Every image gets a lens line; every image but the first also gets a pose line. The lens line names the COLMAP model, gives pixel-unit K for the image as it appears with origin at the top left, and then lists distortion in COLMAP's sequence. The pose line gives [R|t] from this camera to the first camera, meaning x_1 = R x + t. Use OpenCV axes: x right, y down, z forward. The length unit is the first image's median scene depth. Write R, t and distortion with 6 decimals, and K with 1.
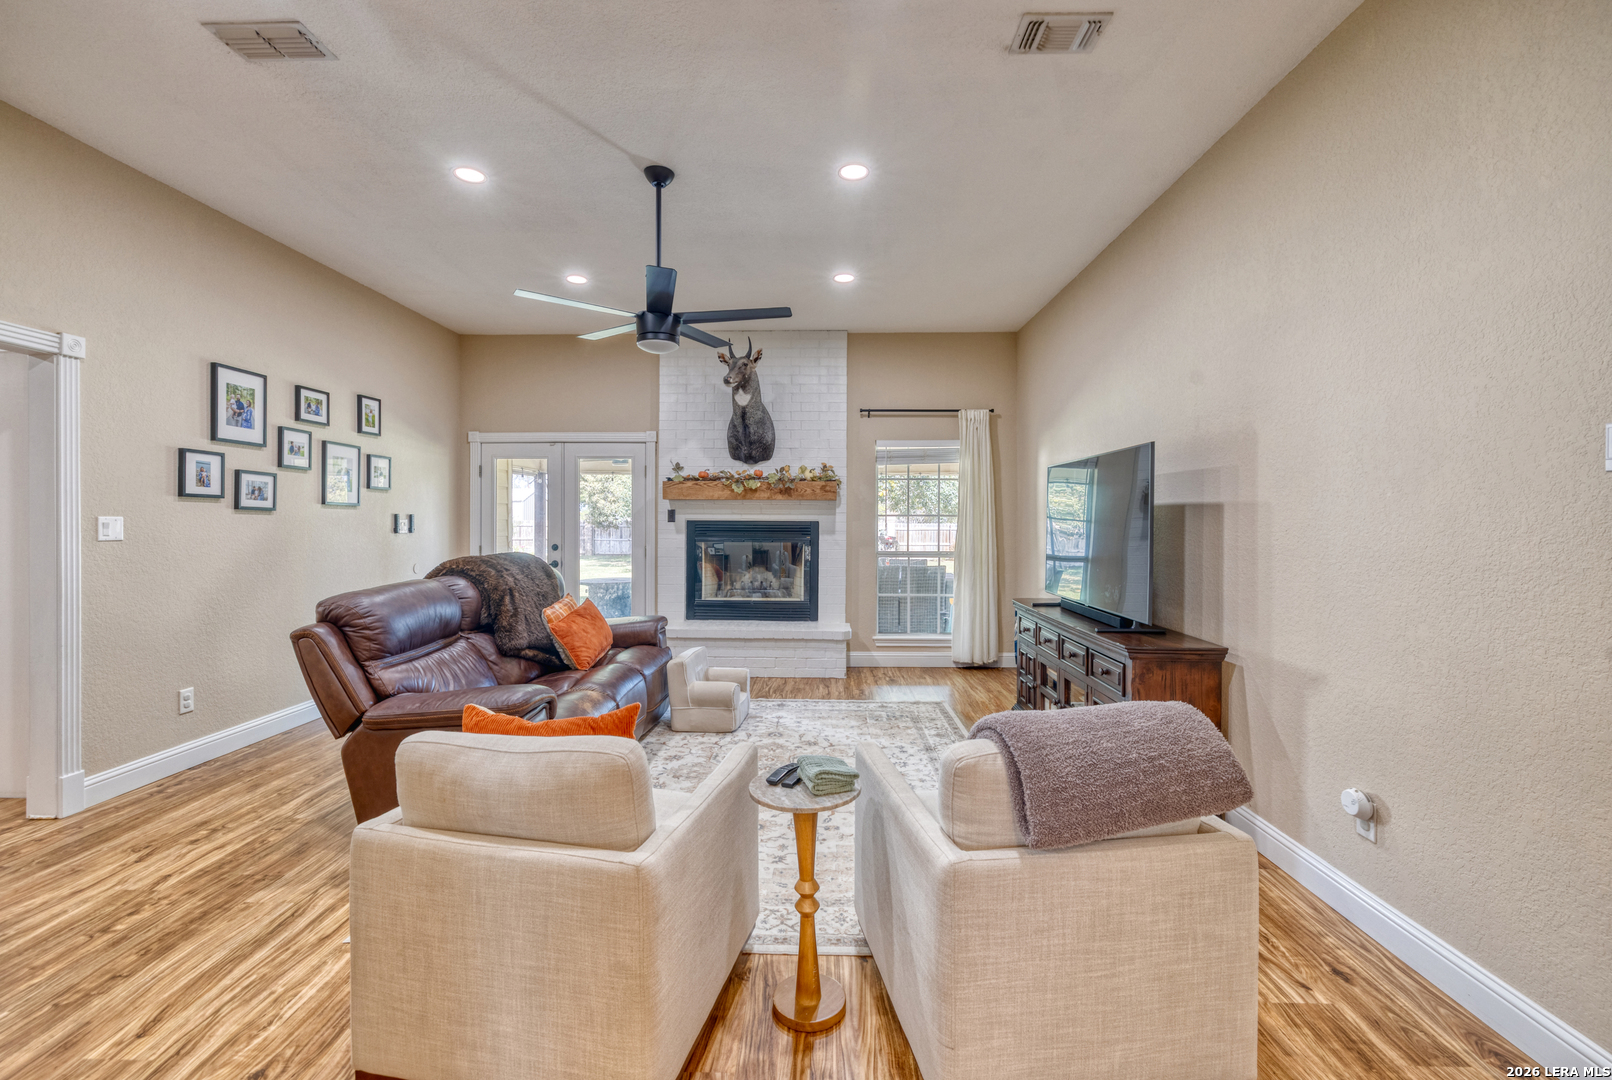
lens RADIAL K [[698.8, 0, 802.5], [0, 698.8, 521.4], [0, 0, 1]] dist [0.001734, 0.000095]
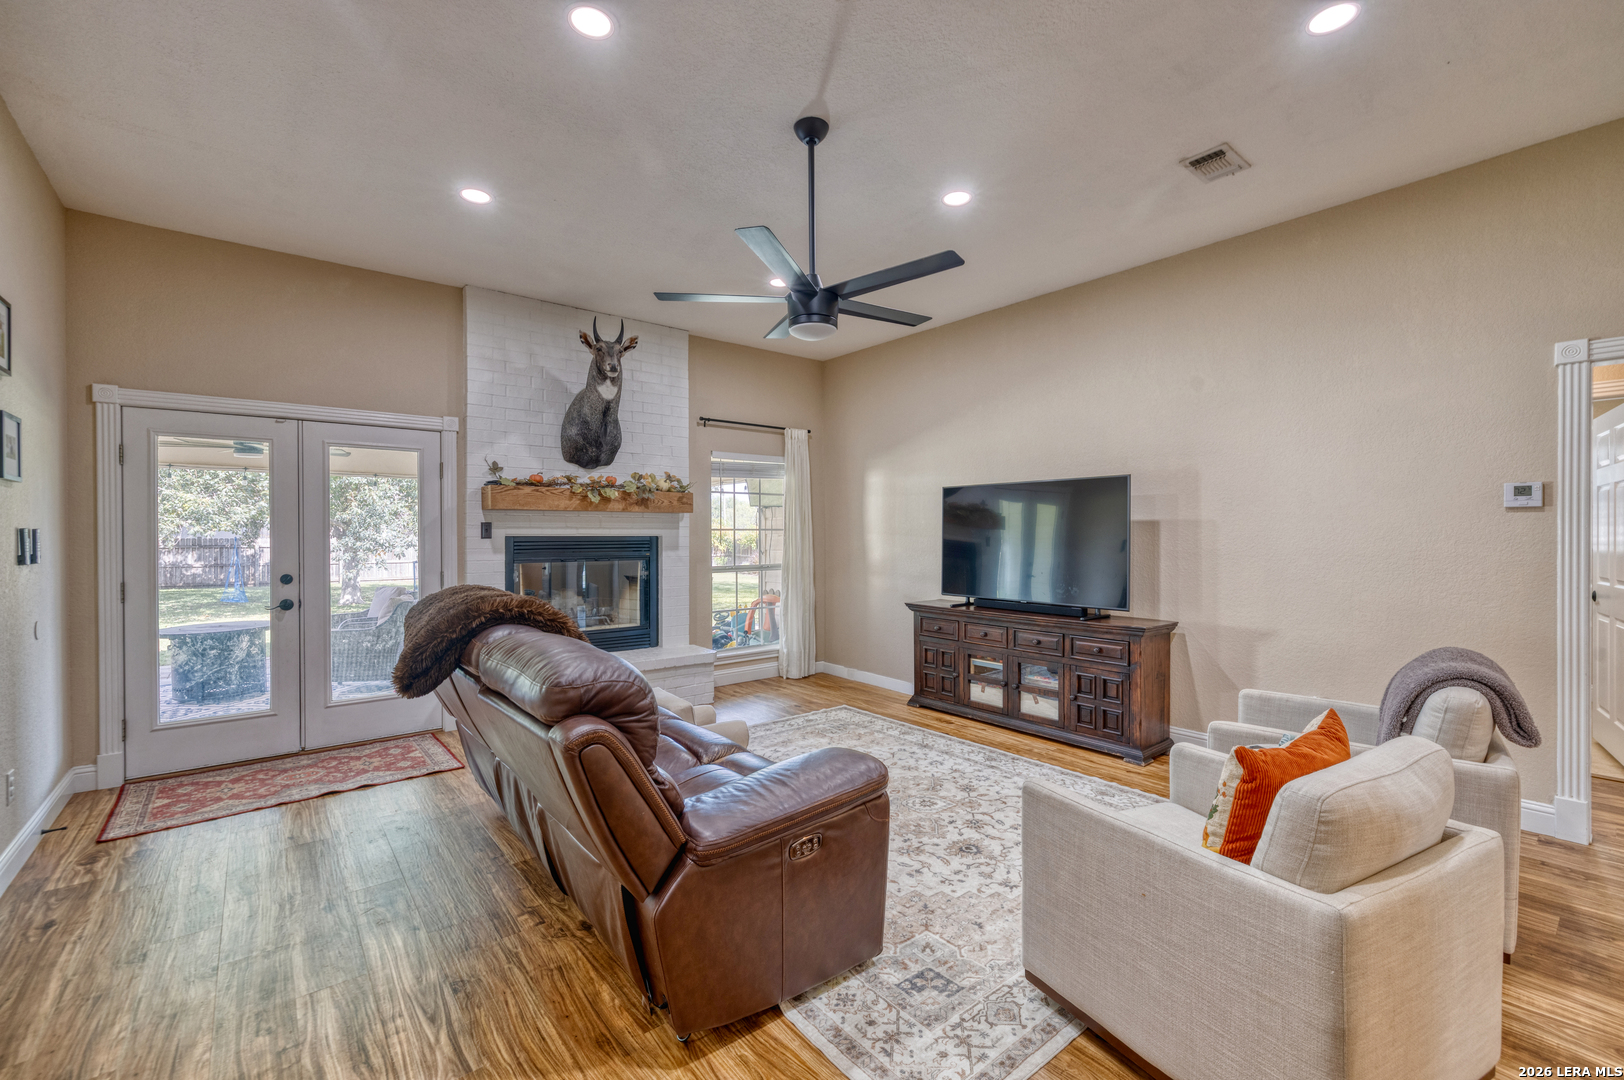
lens RADIAL K [[684.9, 0, 811.2], [0, 684.9, 536.6], [0, 0, 1]] dist [0.002026, 0.000331]
pose [[0.757476, -0.008318, 0.652810, -0.413154], [0.006760, 0.999965, 0.004897, -0.002450], [-0.652828, 0.000704, 0.757506, 0.201962]]
